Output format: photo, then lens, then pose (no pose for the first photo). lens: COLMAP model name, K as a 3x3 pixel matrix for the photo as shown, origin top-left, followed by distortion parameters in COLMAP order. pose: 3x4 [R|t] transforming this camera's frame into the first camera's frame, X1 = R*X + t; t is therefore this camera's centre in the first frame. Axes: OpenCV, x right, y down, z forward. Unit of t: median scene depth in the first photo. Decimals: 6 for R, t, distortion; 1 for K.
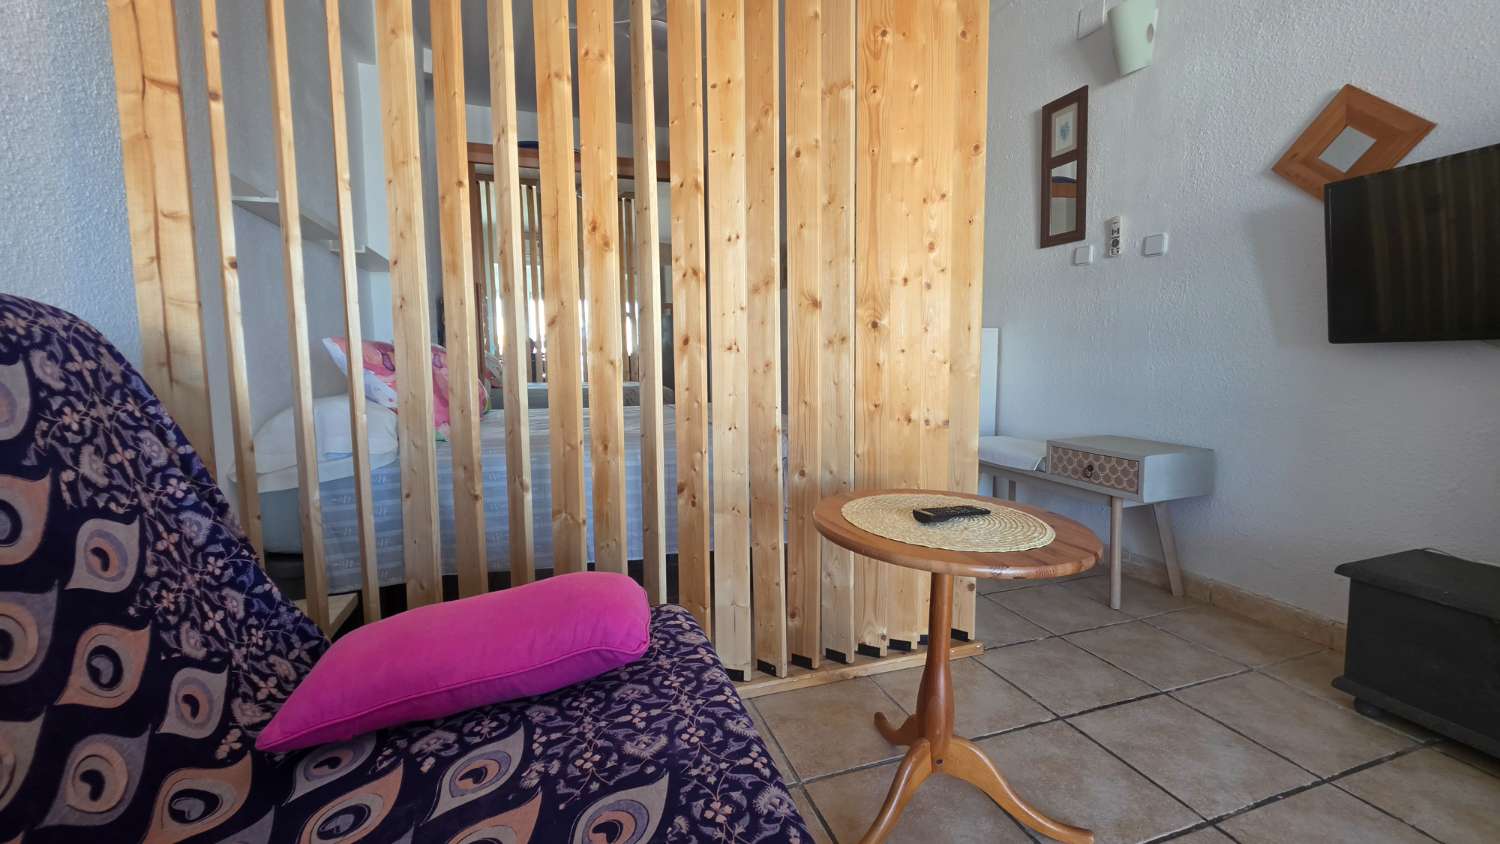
lens RADIAL K [[600.0, 0, 746.8], [0, 600.0, 407.1], [0, 0, 1]] dist [-0.004042, 0.001015]
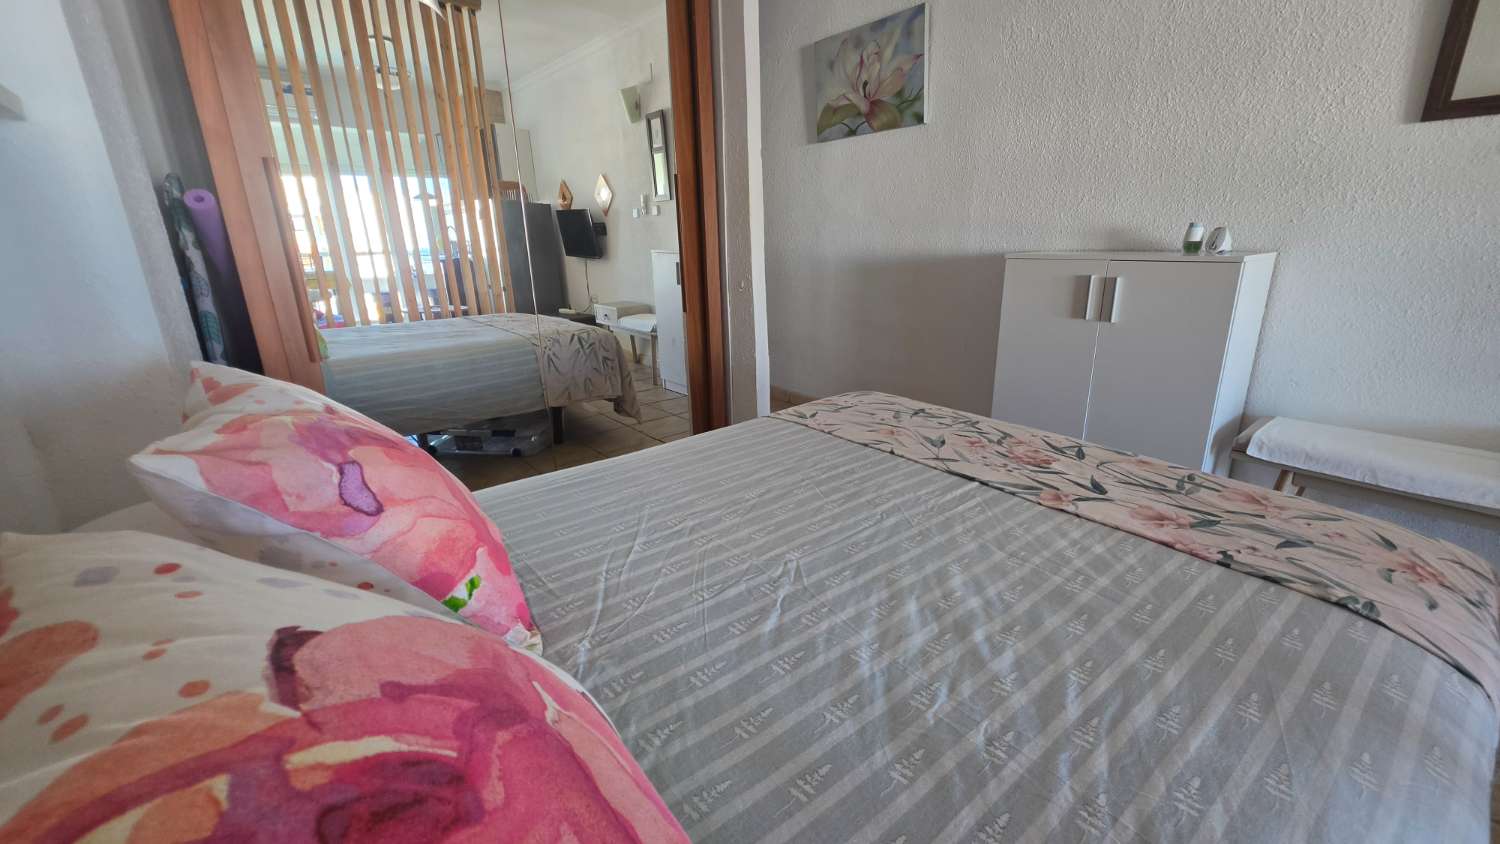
lens RADIAL K [[600.0, 0, 746.2], [0, 600.0, 407.5], [0, 0, 1]] dist [-0.004042, 0.001015]
pose [[0.942338, -0.105207, 0.317696, -0.646535], [0.043122, 0.979559, 0.196478, -0.221598], [-0.331873, -0.171449, 0.927613, 1.057346]]
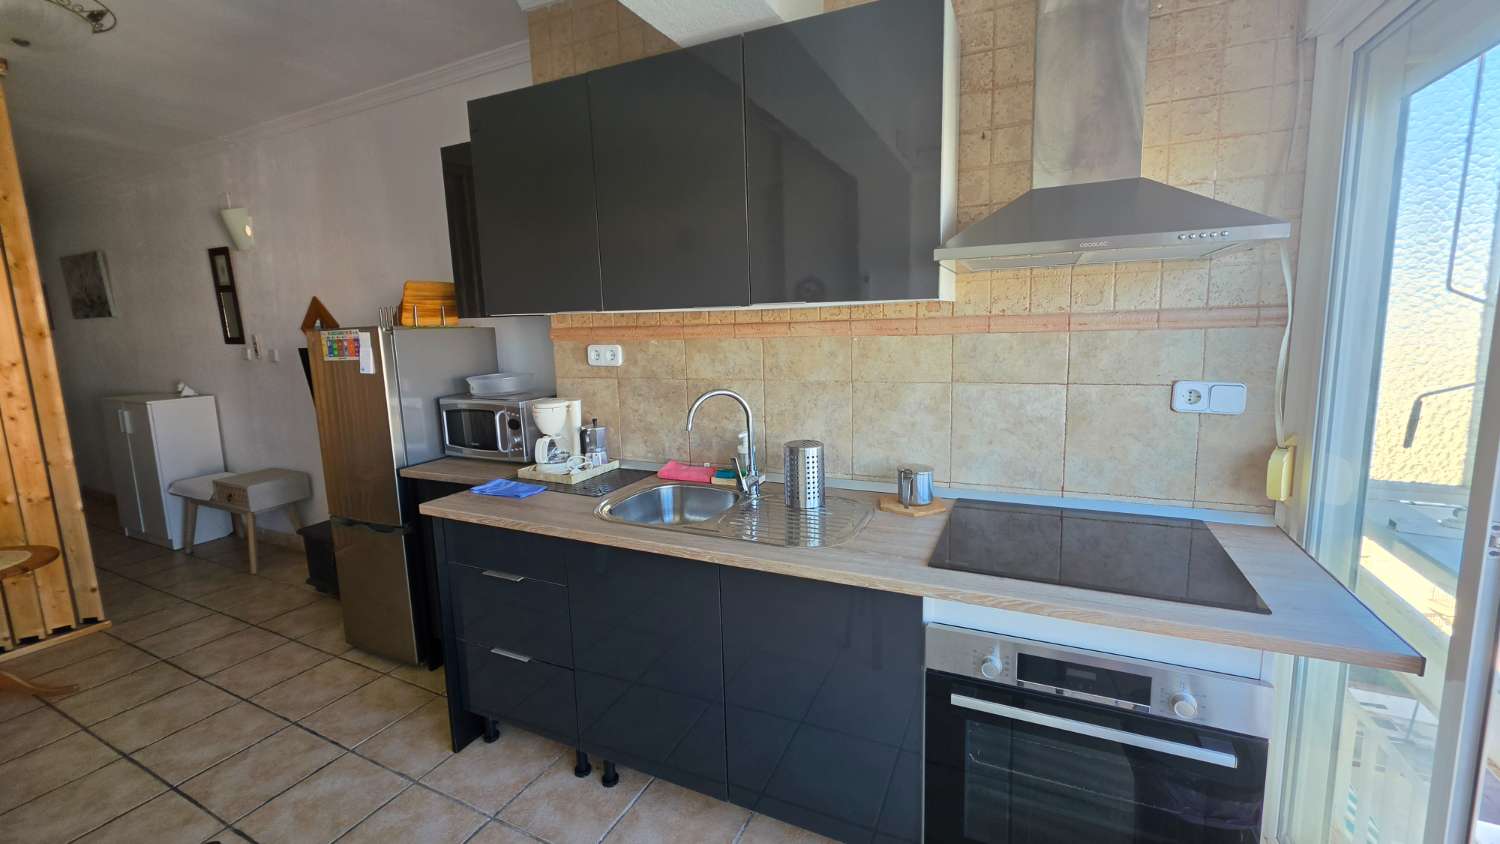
lens RADIAL K [[600.0, 0, 754.2], [0, 600.0, 406.8], [0, 0, 1]] dist [-0.004042, 0.001015]
pose [[0.704315, -0.109760, 0.701351, 0.612851], [0.082161, 0.993939, 0.073041, -0.195914], [-0.705117, 0.006179, 0.709064, -1.627895]]
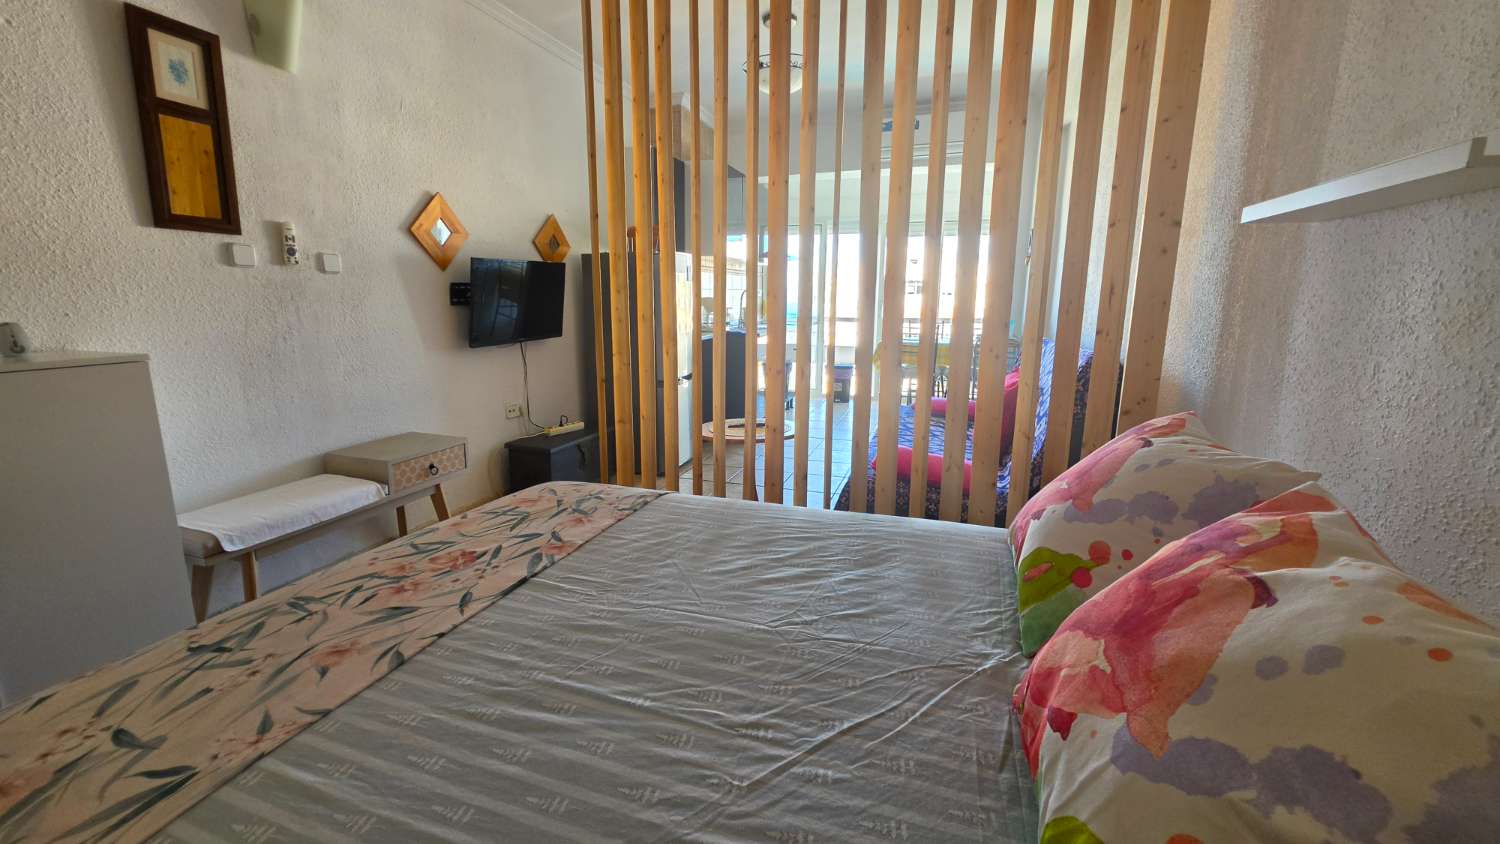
lens RADIAL K [[600.0, 0, 750.2], [0, 600.0, 403.9], [0, 0, 1]] dist [-0.004042, 0.001015]
pose [[-0.795146, -0.098579, 0.598351, -0.770710], [0.057737, 0.969909, 0.236521, -0.331530], [-0.603663, 0.222616, -0.765528, 1.979099]]
